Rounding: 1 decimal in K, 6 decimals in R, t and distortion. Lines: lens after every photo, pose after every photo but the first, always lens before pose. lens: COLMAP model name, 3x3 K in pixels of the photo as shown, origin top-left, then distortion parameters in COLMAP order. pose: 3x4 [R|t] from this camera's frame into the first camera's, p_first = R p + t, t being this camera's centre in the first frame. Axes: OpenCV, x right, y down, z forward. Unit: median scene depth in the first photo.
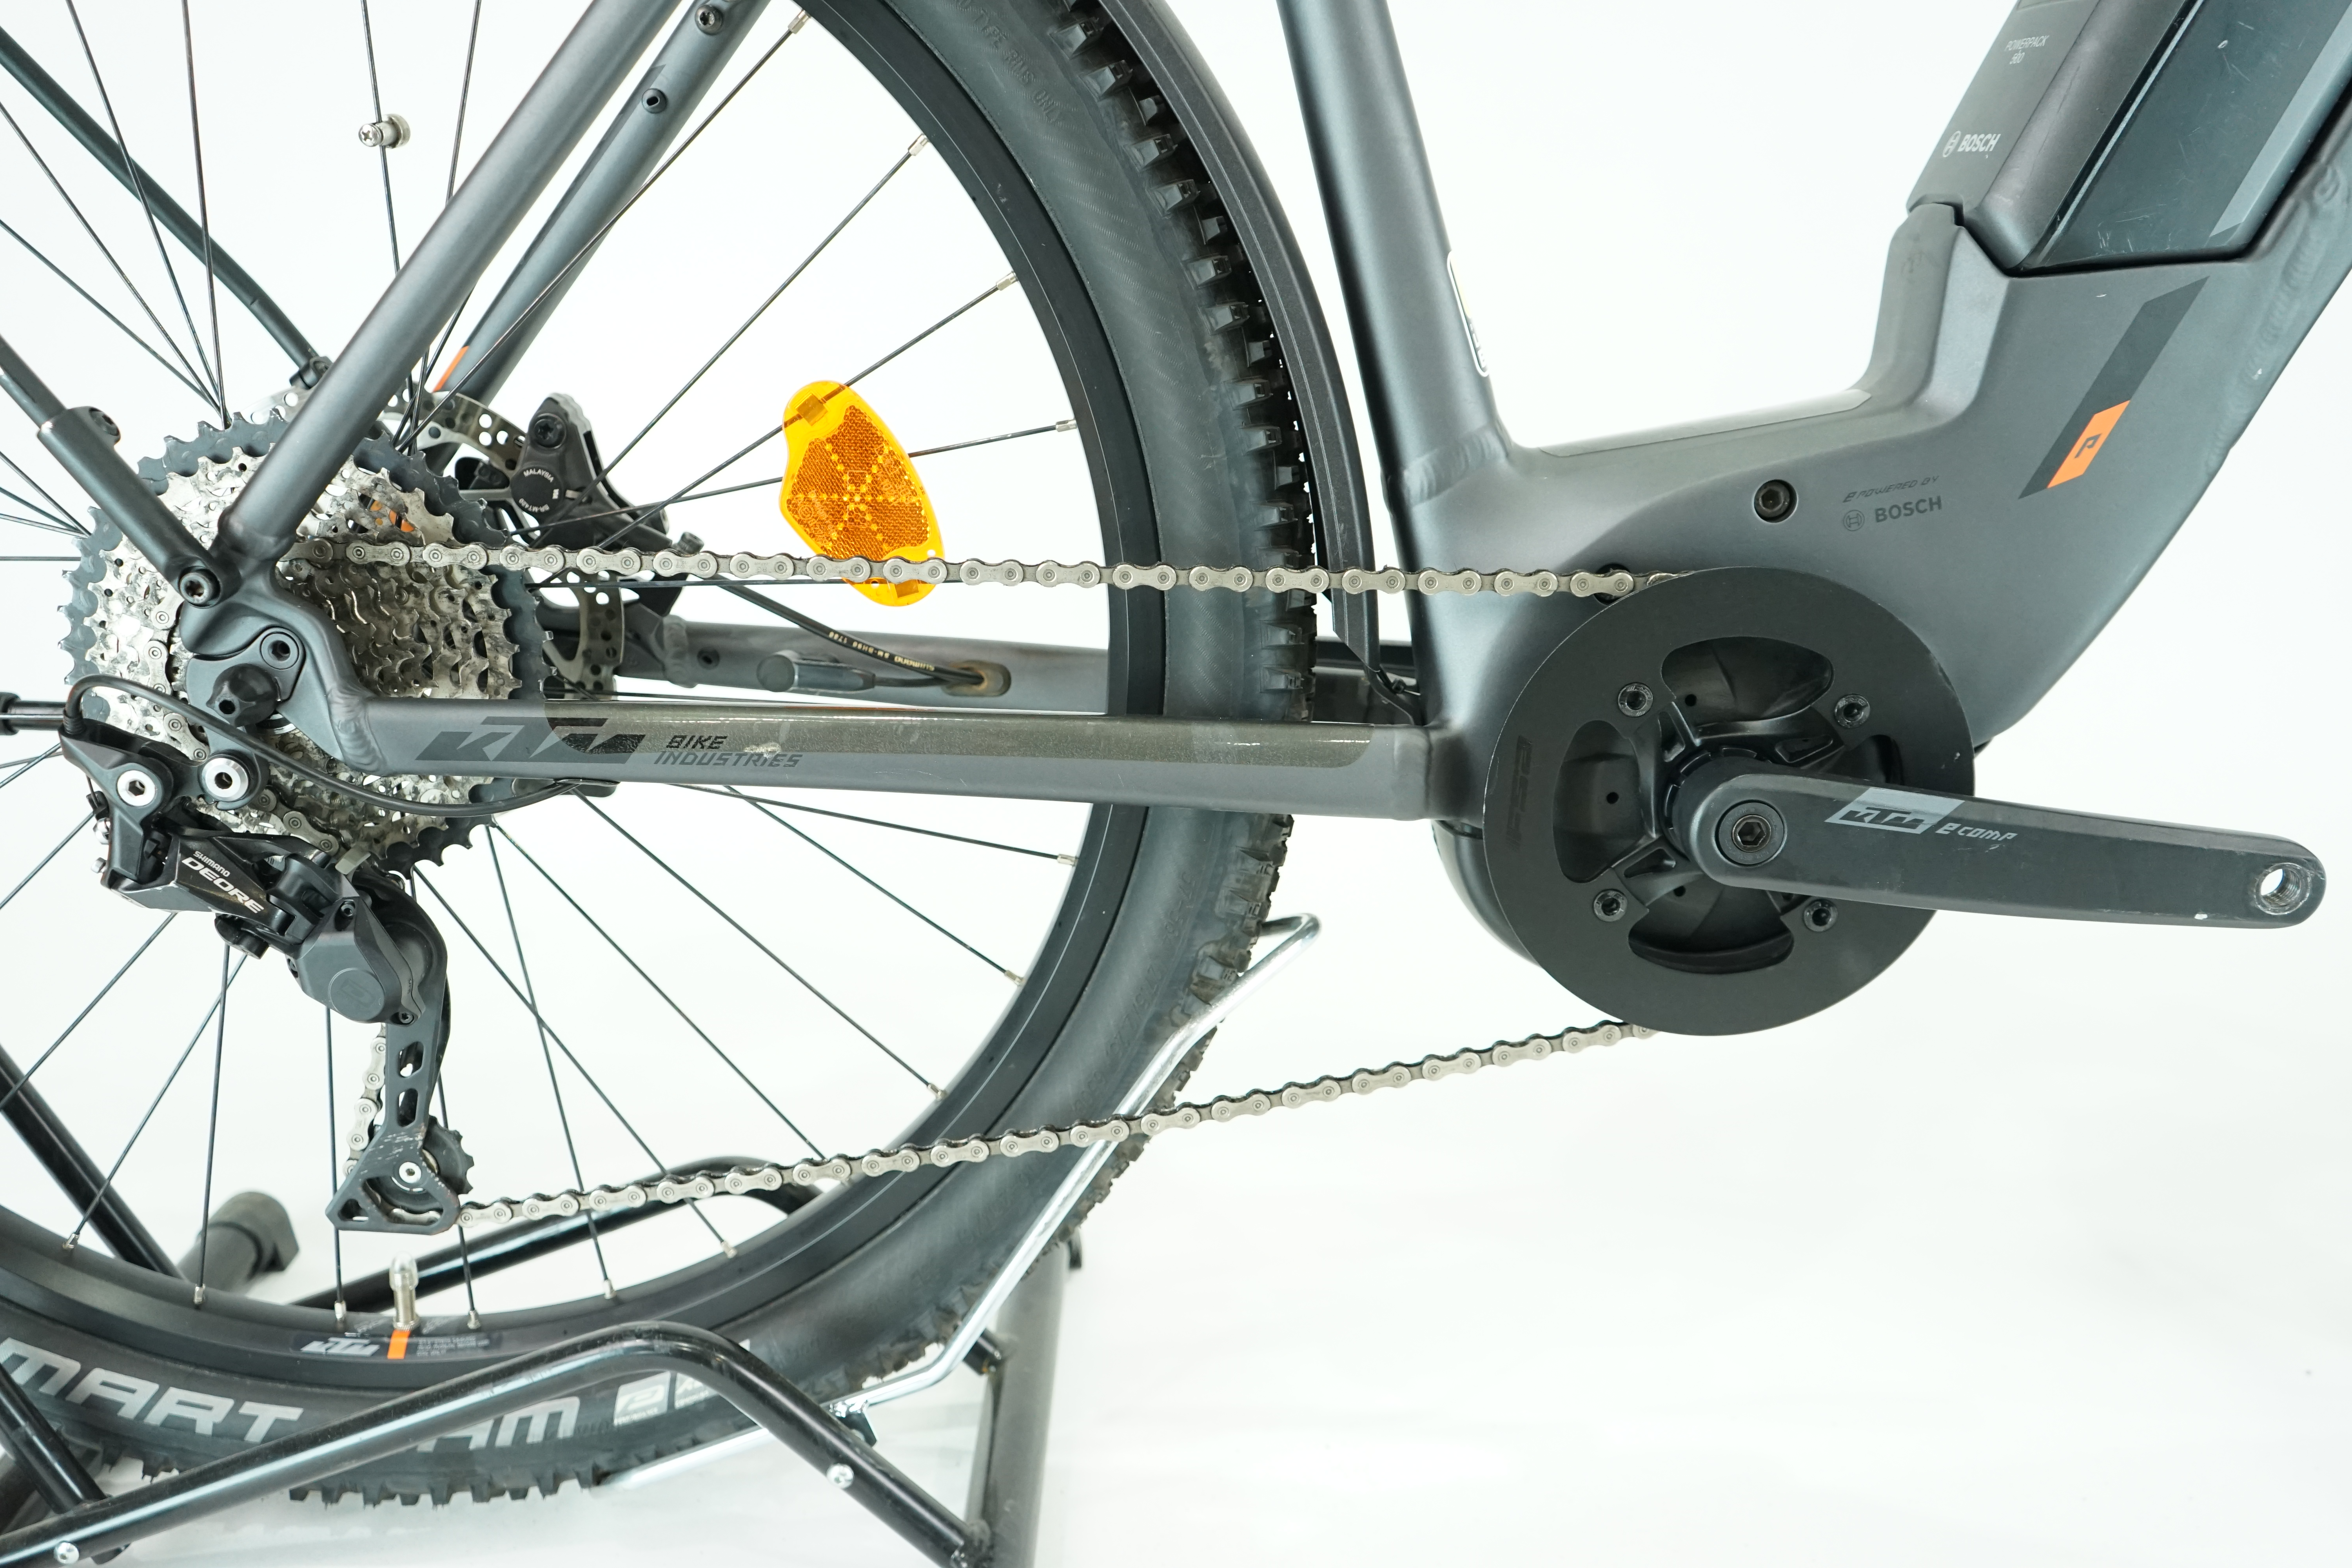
lens RADIAL K [[2052.8, 0, 1176.0], [0, 2052.8, 784.0], [0, 0, 1]] dist [-0.004231, -0.008427]
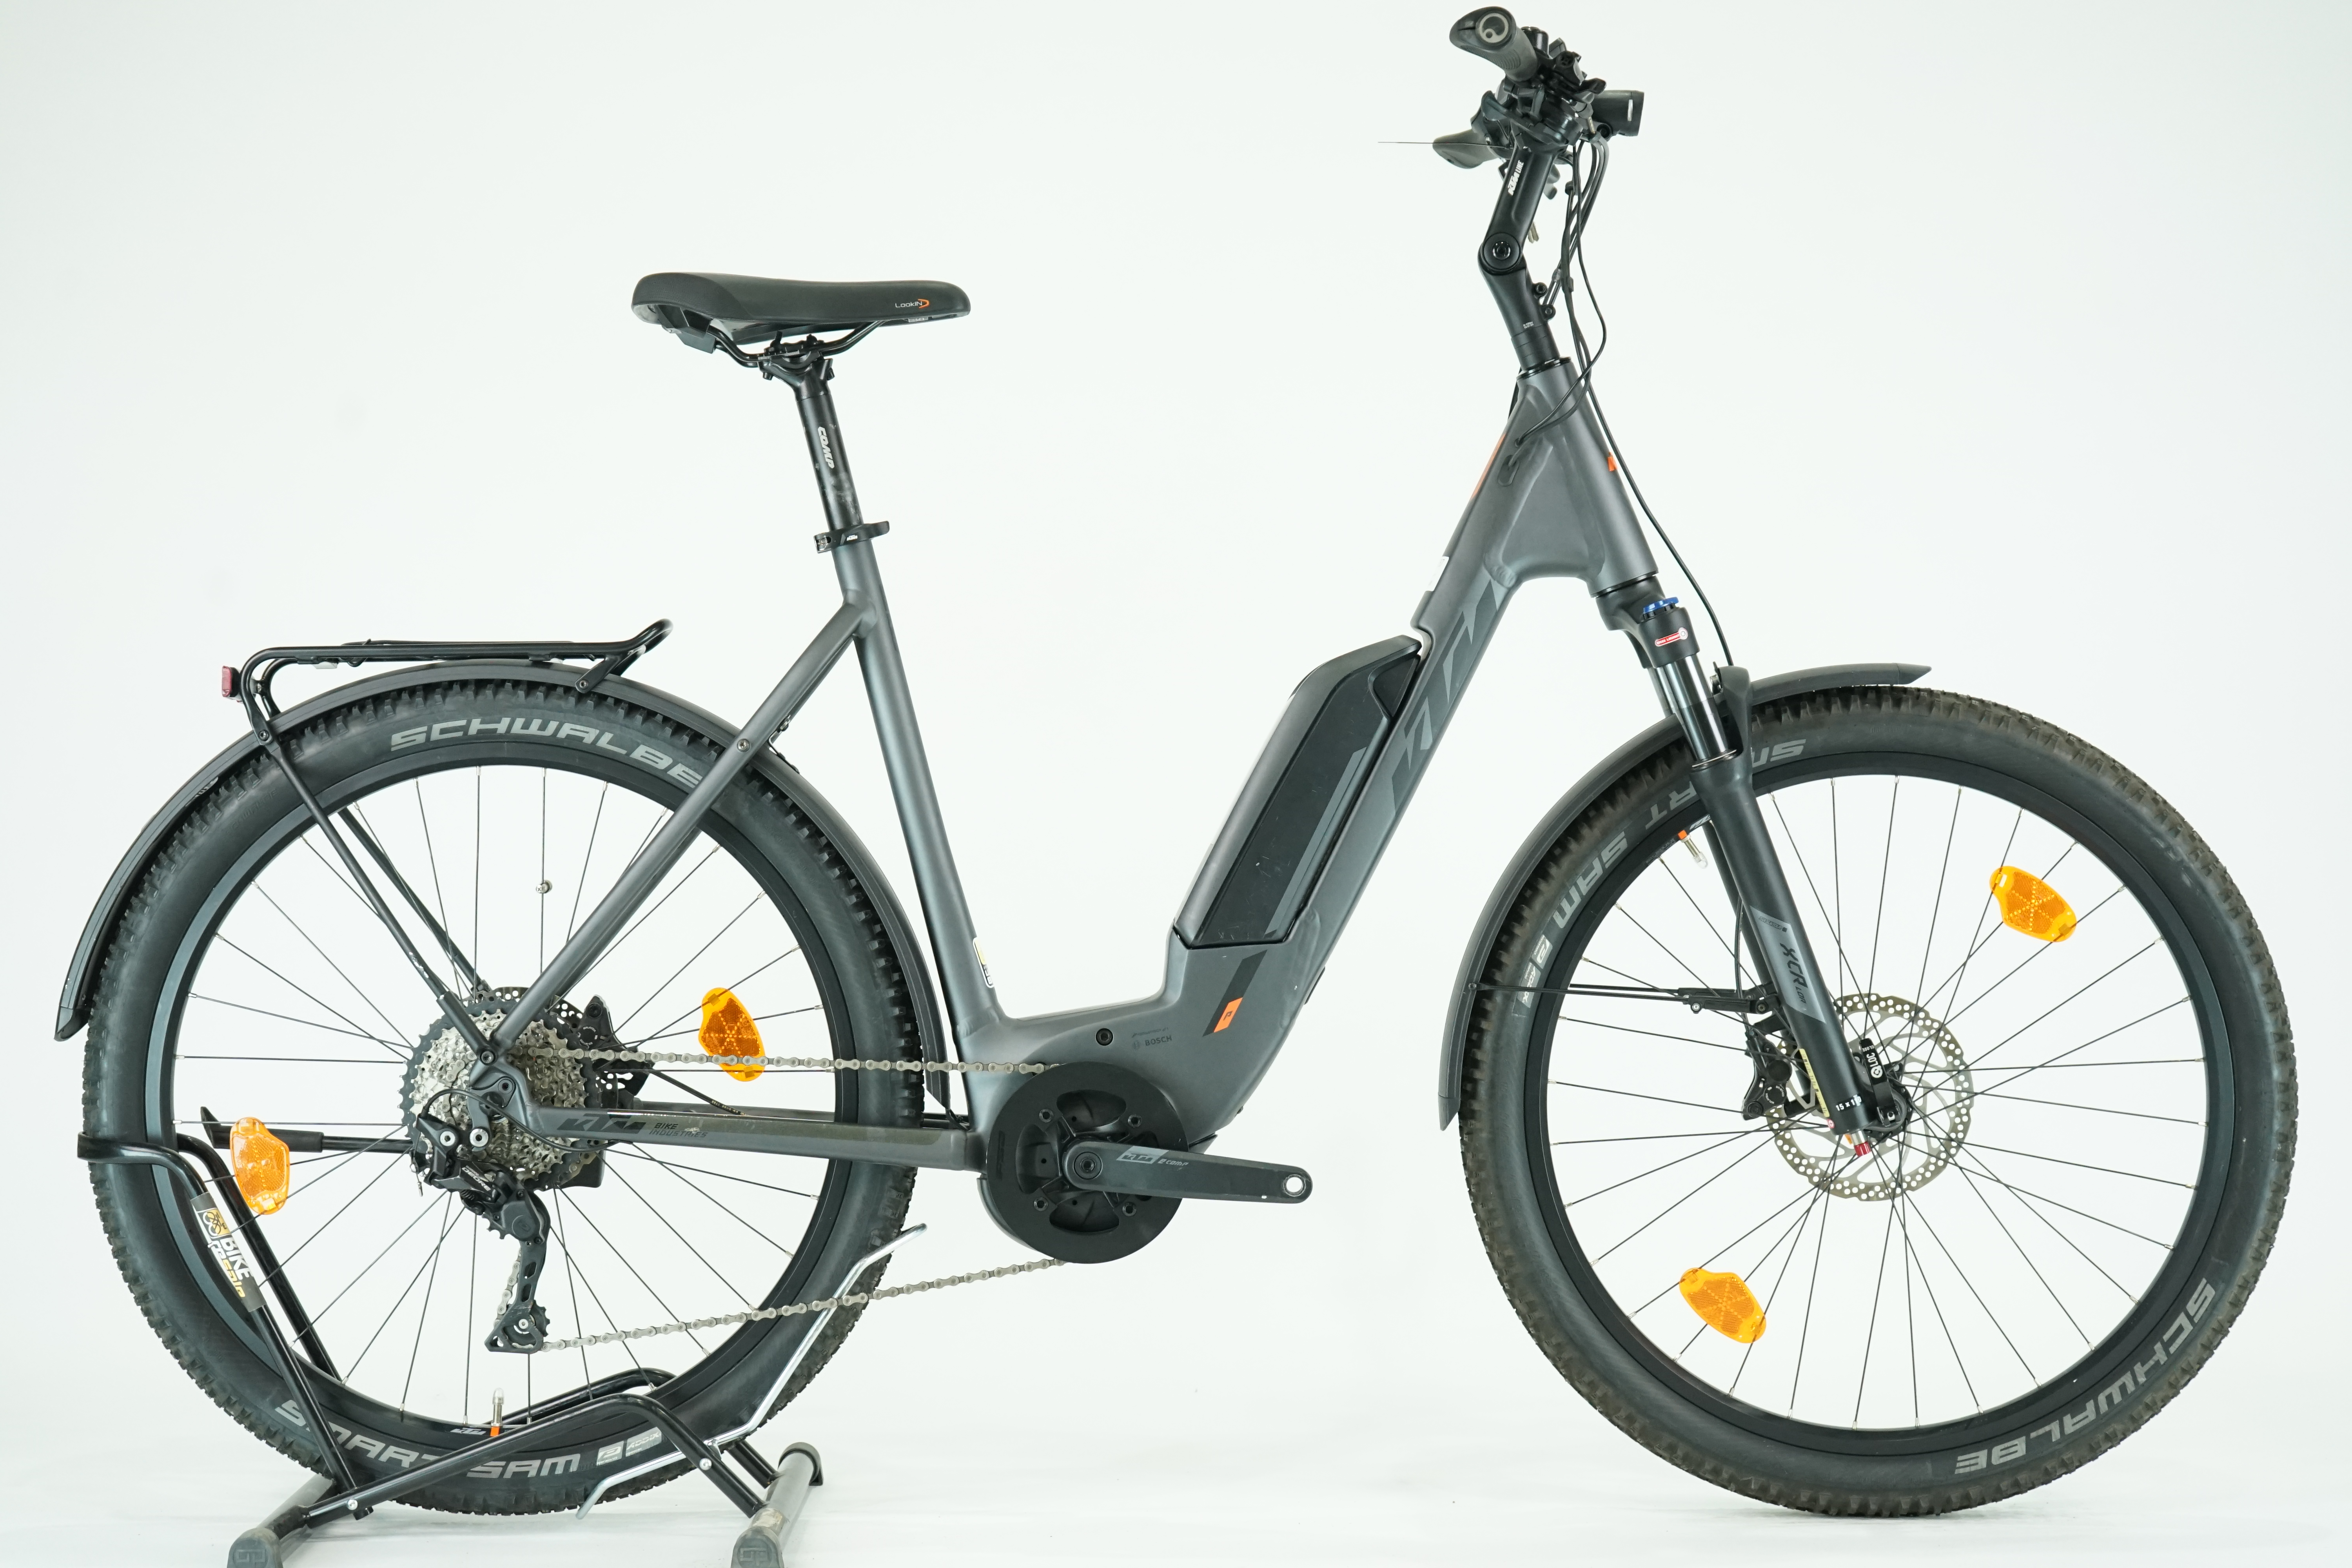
lens RADIAL K [[3932.6, 0, 1176.0], [0, 3932.6, 784.0], [0, 0, 1]] dist [-0.025127, 0.087197]
pose [[0.999875, 0.007709, 0.013837, 0.303214], [-0.003433, 0.958285, -0.285792, 0.902365], [-0.015463, 0.285709, 0.958192, -3.543475]]
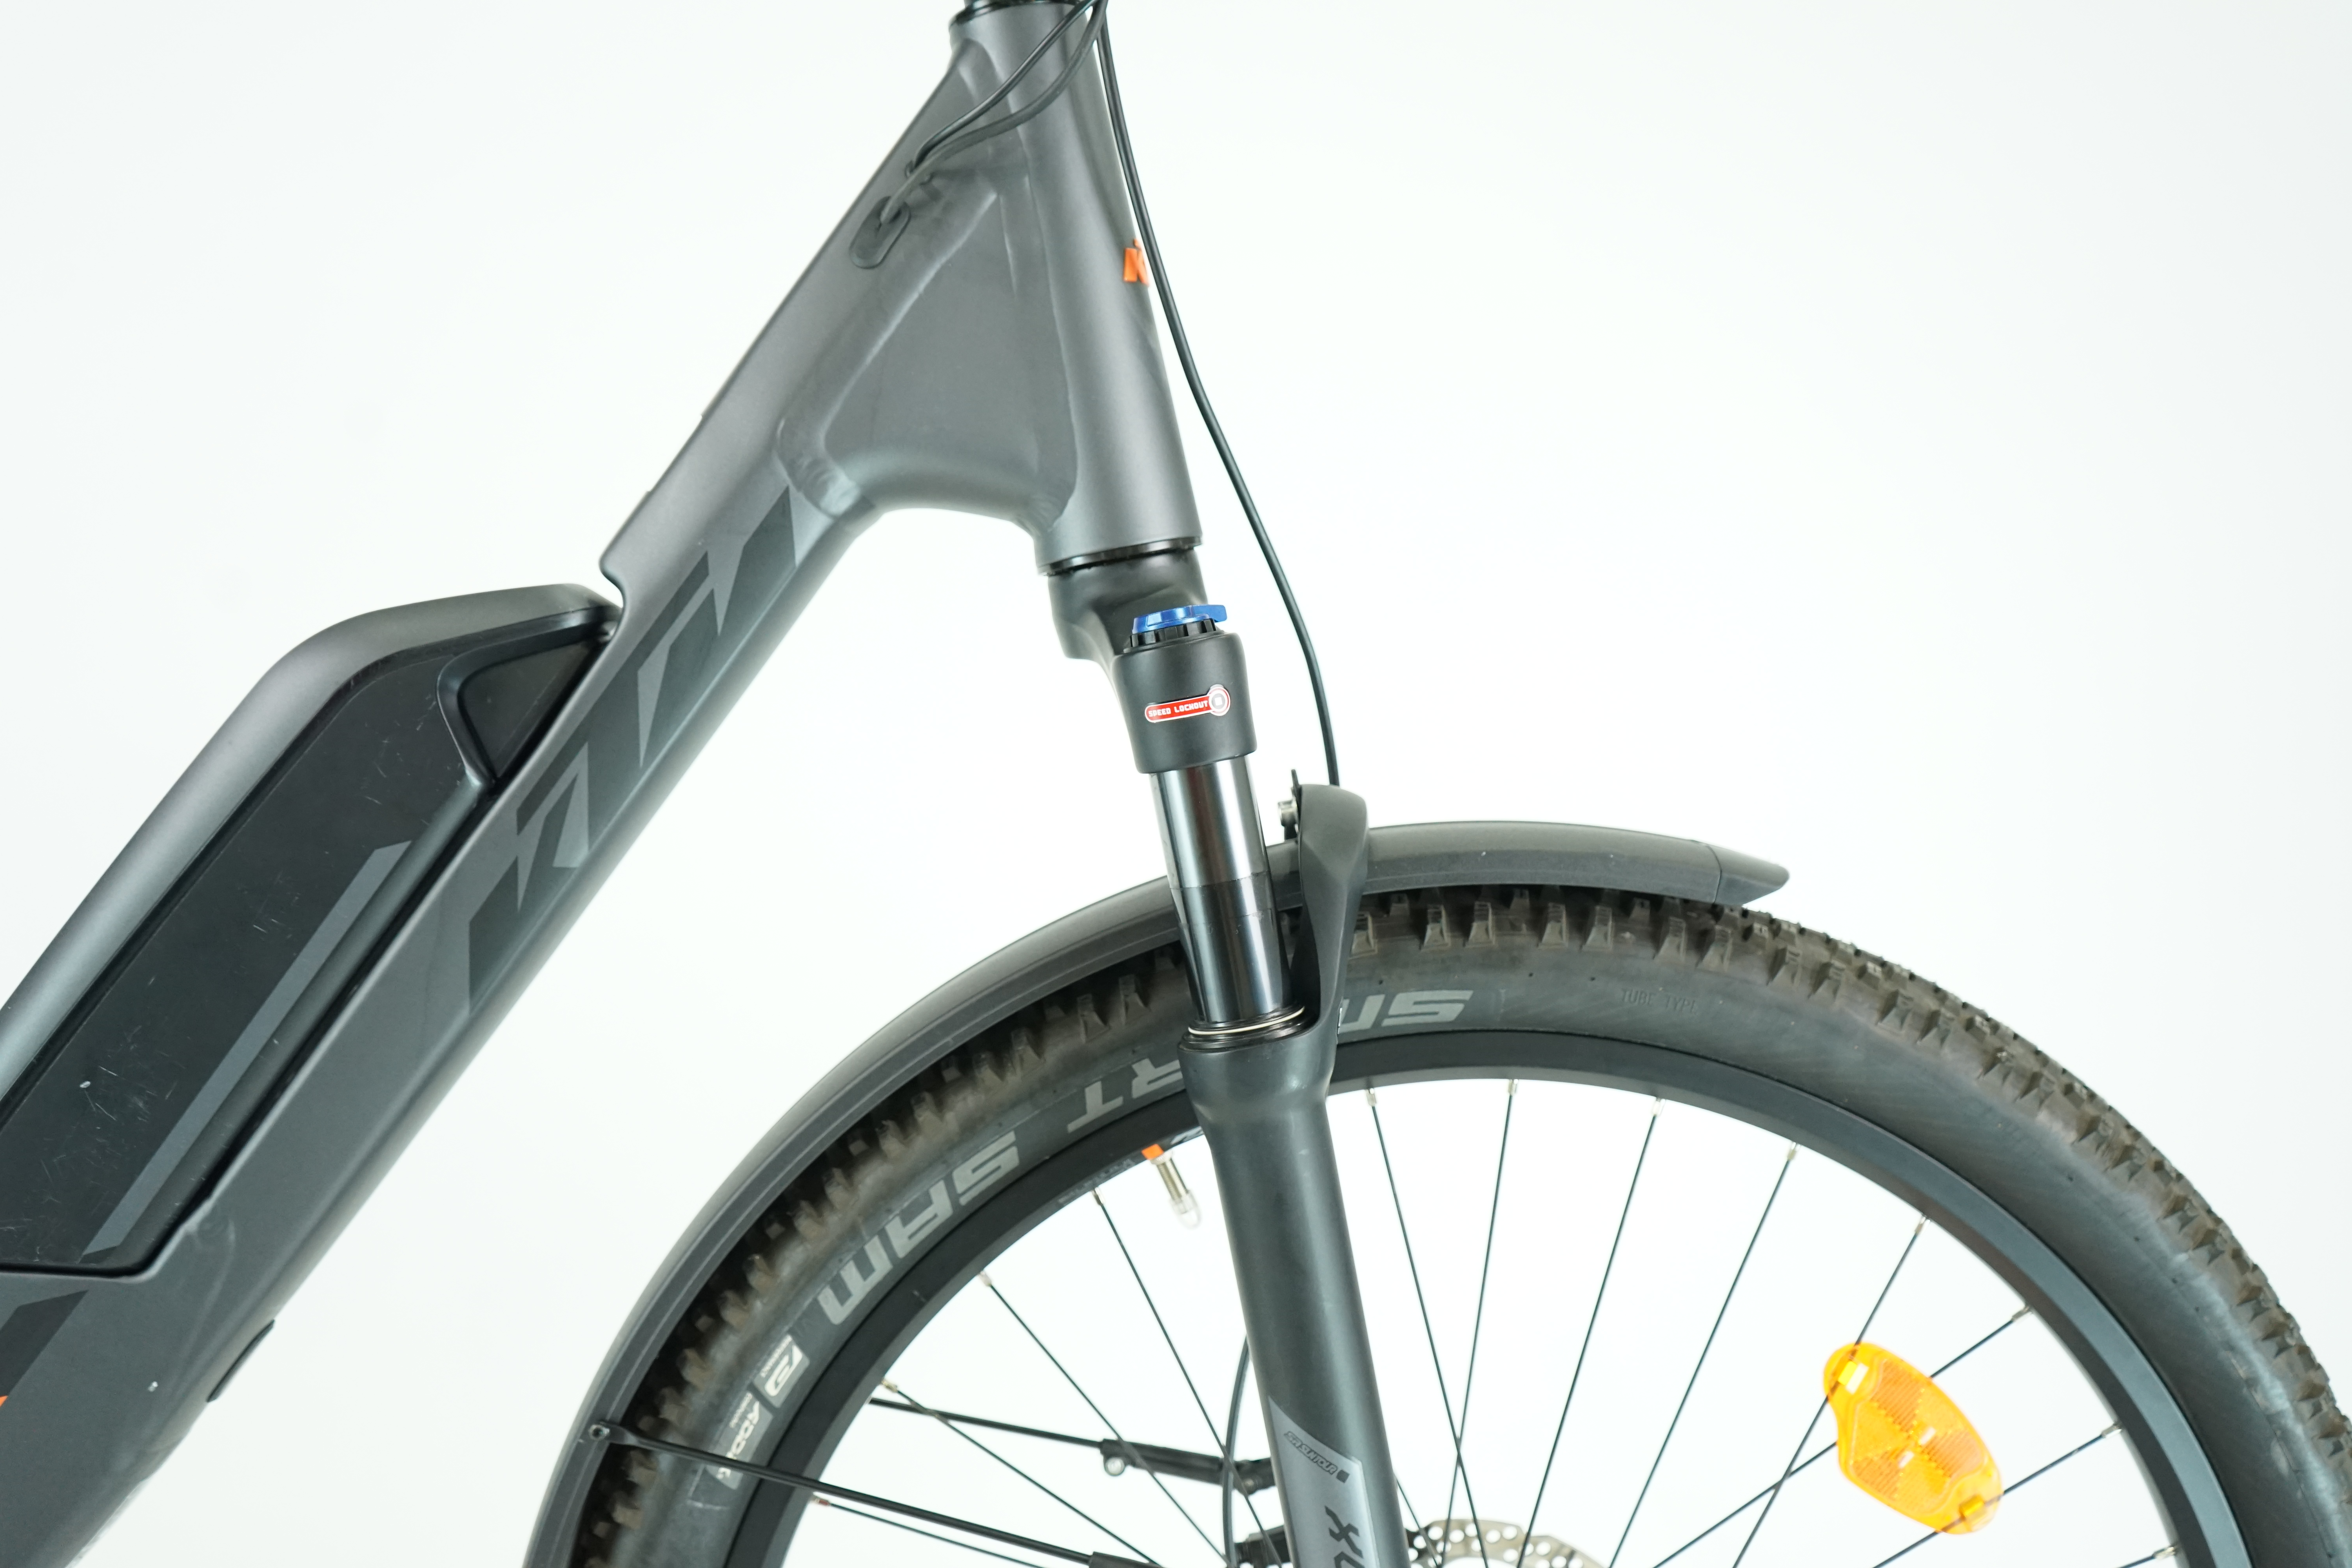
lens RADIAL K [[2052.8, 0, 1176.0], [0, 2052.8, 784.0], [0, 0, 1]] dist [-0.004231, -0.008427]
pose [[0.982131, 0.173832, 0.072117, 0.874724], [-0.152630, 0.959898, -0.235159, -0.316098], [-0.110104, 0.219950, 0.969278, -0.113164]]
